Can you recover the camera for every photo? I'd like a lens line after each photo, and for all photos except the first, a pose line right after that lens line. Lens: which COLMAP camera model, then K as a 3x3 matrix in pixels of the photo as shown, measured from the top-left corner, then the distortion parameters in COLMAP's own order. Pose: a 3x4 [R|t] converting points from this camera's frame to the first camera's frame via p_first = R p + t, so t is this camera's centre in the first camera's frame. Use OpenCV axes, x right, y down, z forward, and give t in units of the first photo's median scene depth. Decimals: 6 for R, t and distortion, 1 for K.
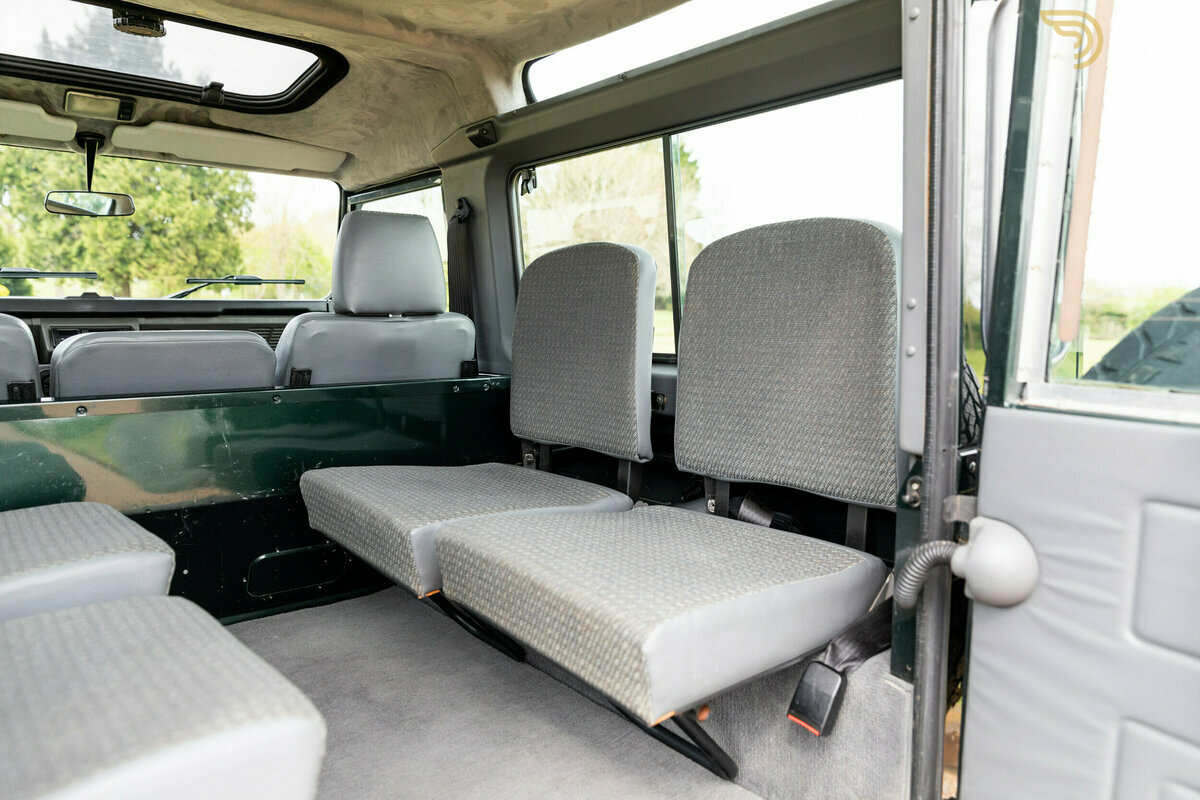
lens RADIAL K [[847.5, 0, 600.0], [0, 847.5, 400.0], [0, 0, 1]] dist [0.023699, -0.000409]
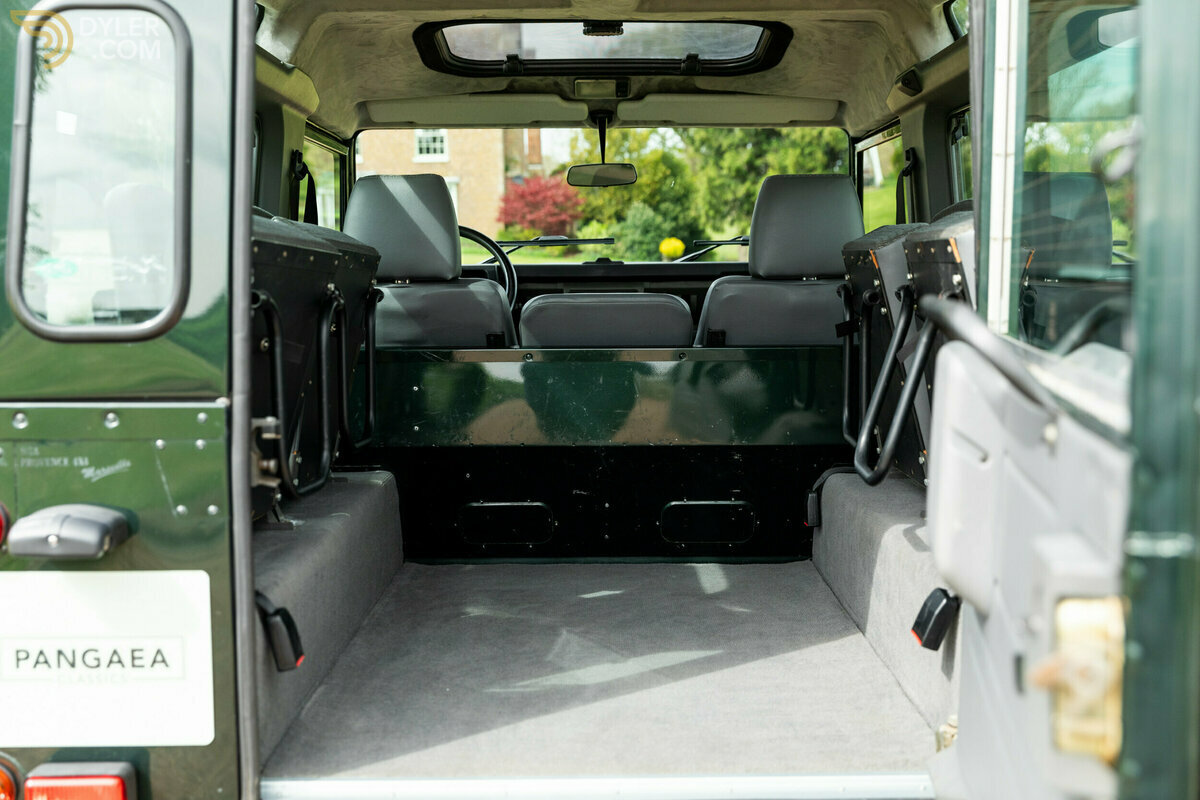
lens RADIAL K [[1334.8, 0, 600.0], [0, 1334.8, 400.0], [0, 0, 1]] dist [0.017493, 0.002215]
pose [[0.787498, 0.051462, -0.614166, 0.479793], [-0.054787, 0.998408, 0.013408, 0.030738], [0.613878, 0.023090, 0.789063, -0.335263]]
